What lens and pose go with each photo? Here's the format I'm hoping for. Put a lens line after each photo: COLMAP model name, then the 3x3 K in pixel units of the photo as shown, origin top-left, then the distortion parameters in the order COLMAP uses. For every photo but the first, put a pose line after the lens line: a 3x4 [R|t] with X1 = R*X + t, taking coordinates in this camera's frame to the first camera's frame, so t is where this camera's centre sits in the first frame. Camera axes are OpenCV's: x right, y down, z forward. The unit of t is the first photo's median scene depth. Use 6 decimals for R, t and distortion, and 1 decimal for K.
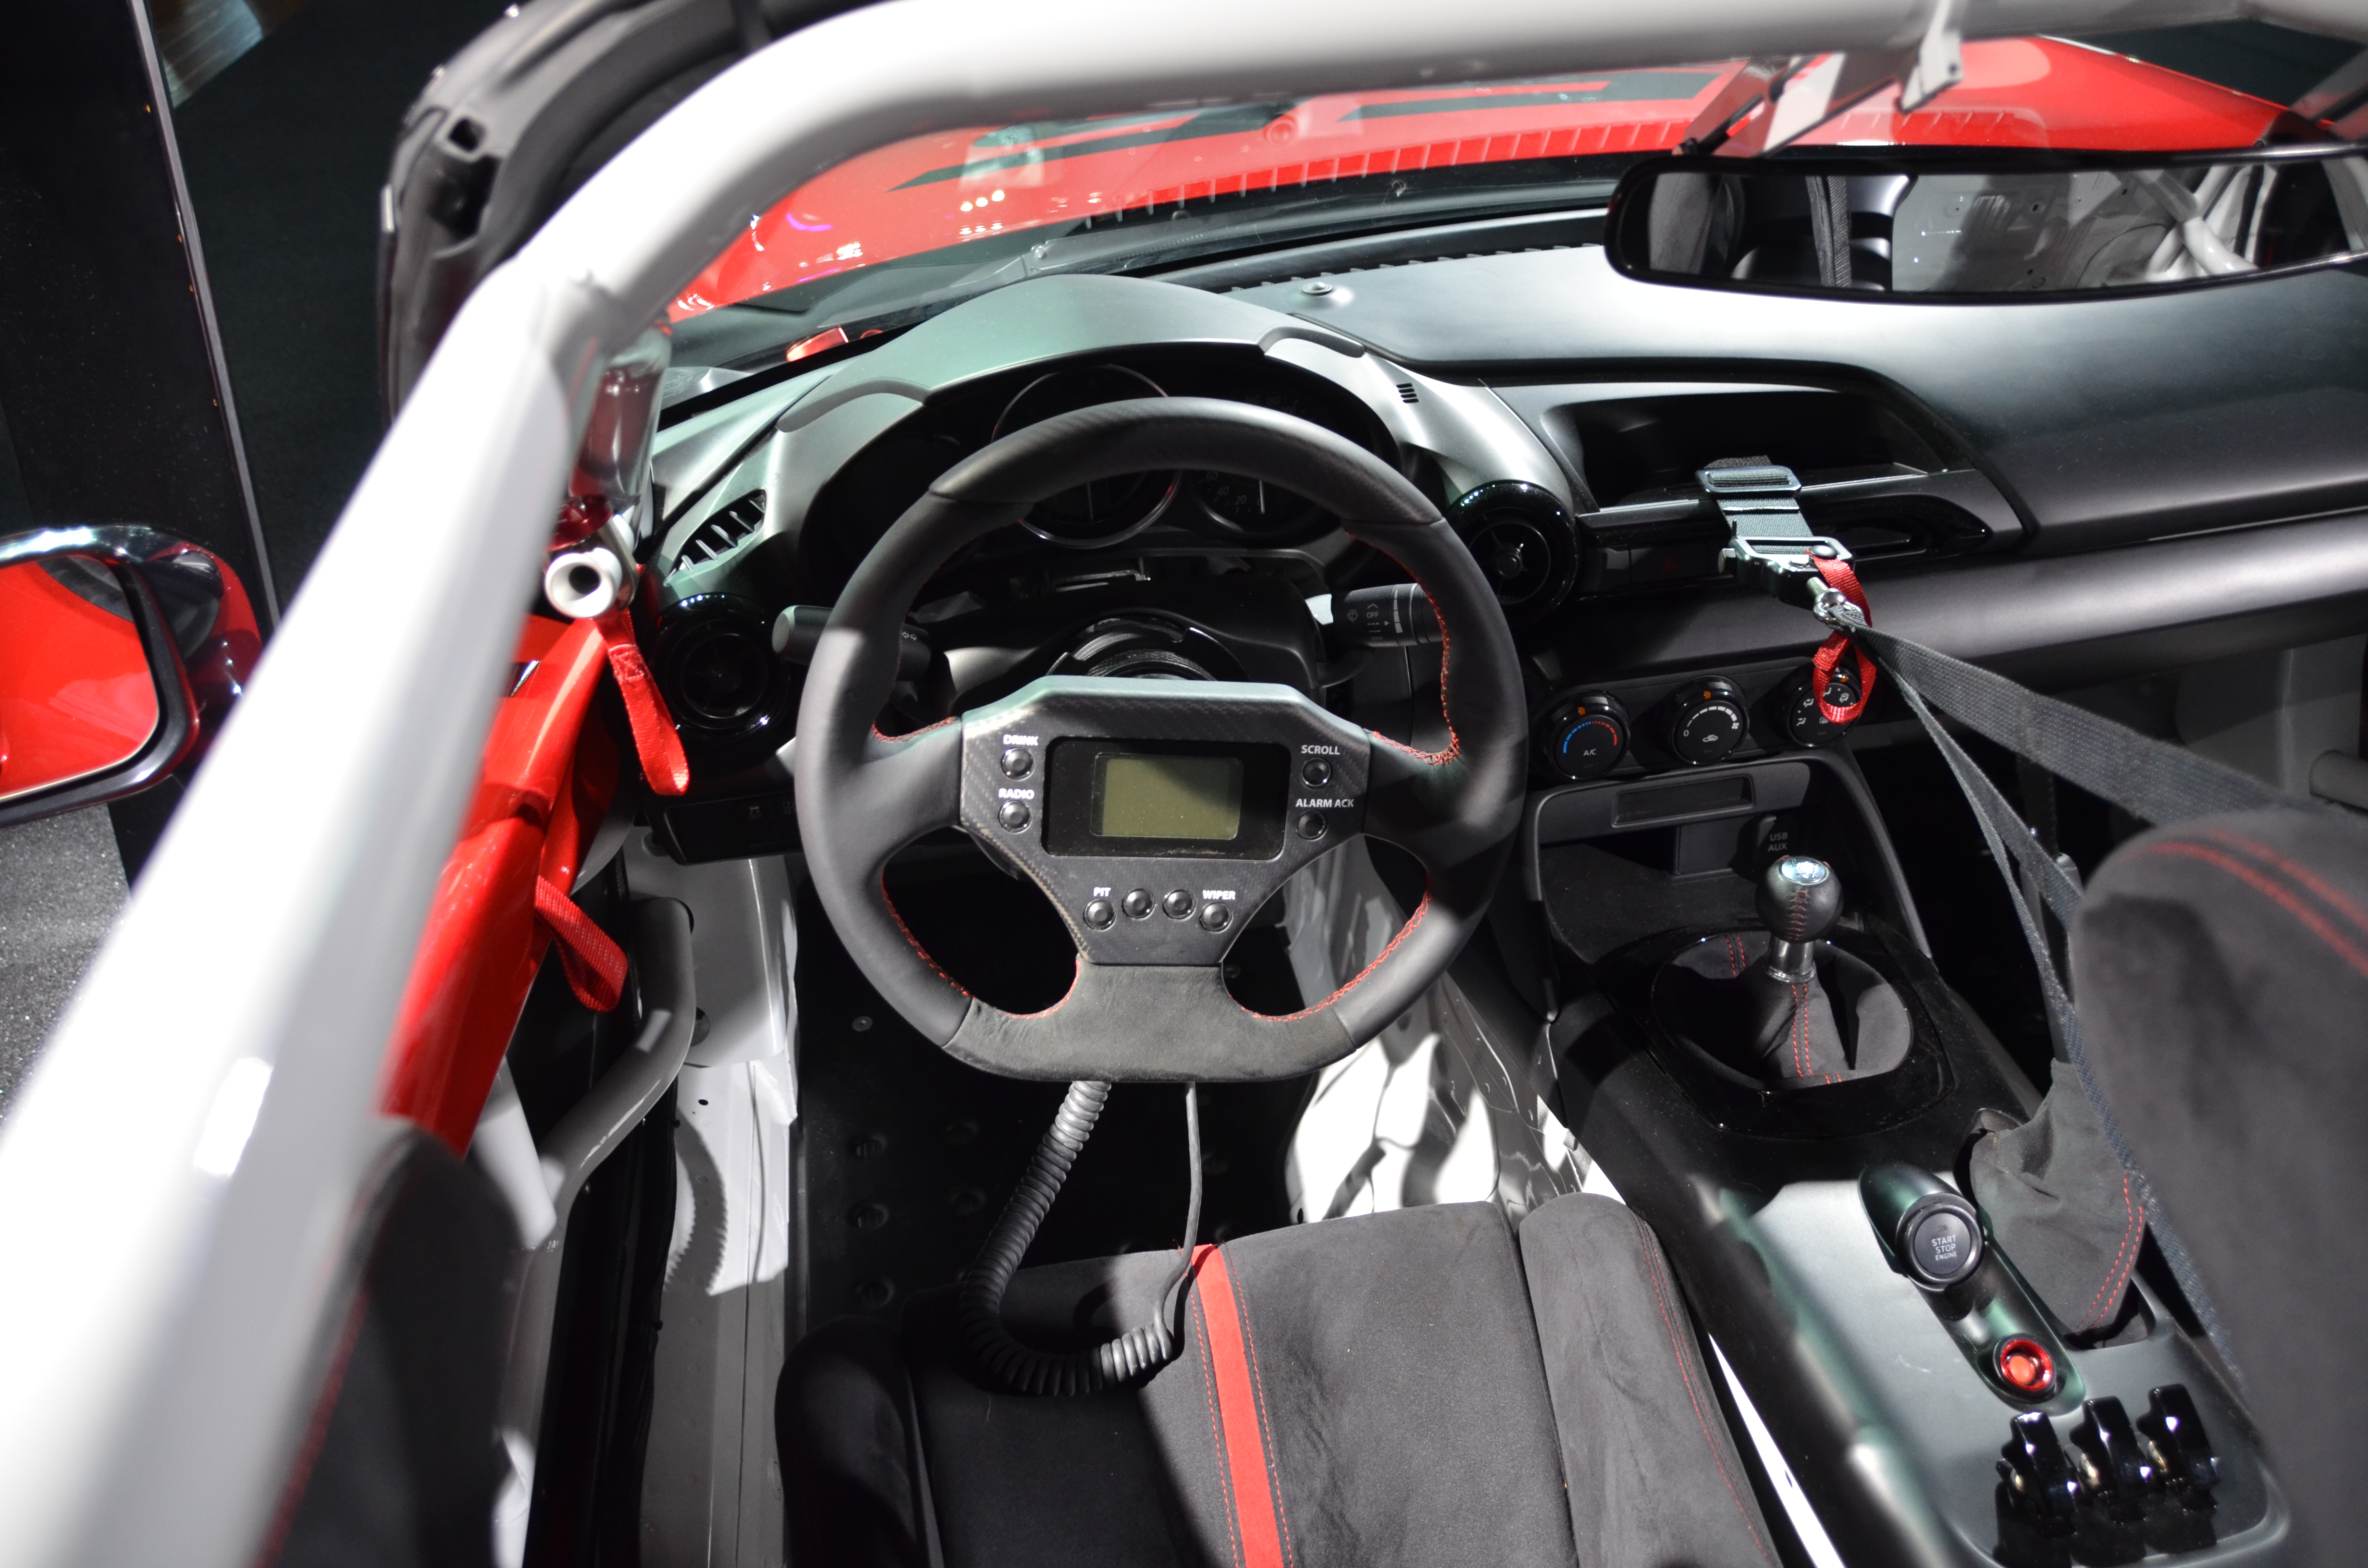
lens RADIAL K [[1782.8, 0, 1184.9], [0, 1782.8, 784.8], [0, 0, 1]] dist [-0.102089, -0.001012]
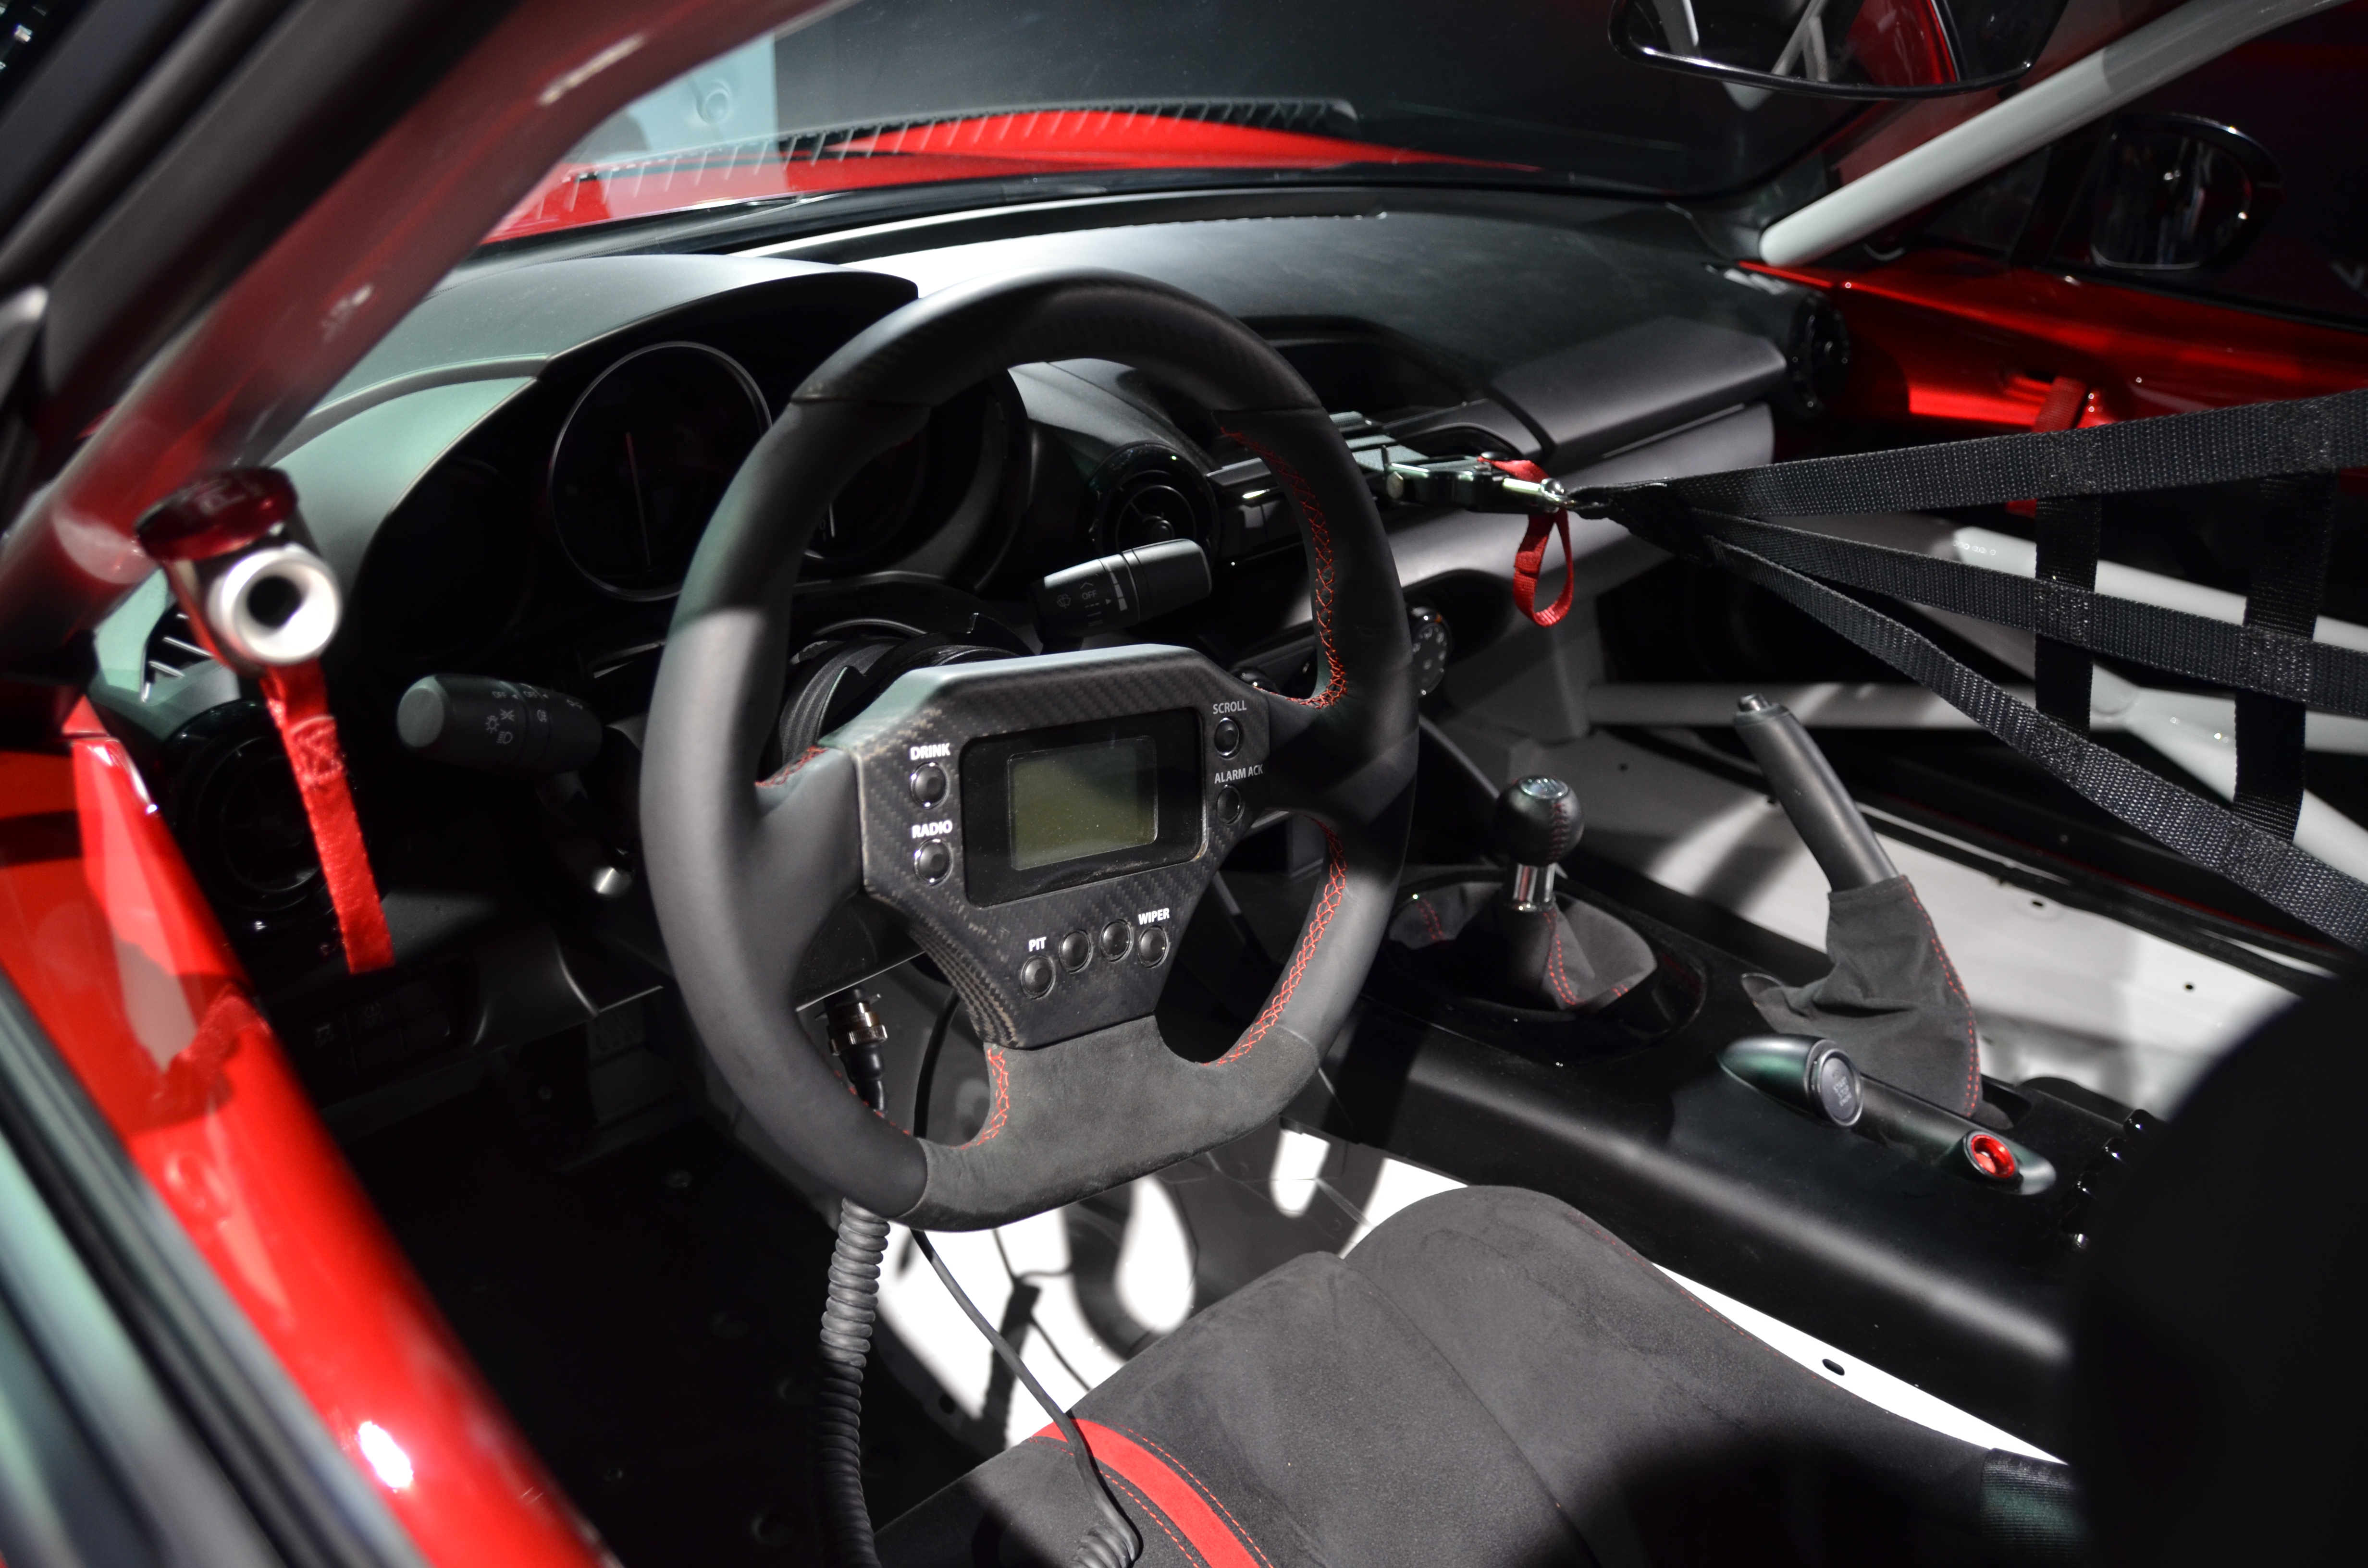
lens RADIAL K [[1782.8, 0, 1177.7], [0, 1782.8, 785.3], [0, 0, 1]] dist [-0.102089, -0.001012]
pose [[0.819879, -0.195283, 0.538204, -0.382650], [0.255218, 0.966127, -0.038237, 0.039224], [-0.512506, 0.168709, 0.841947, 0.334434]]
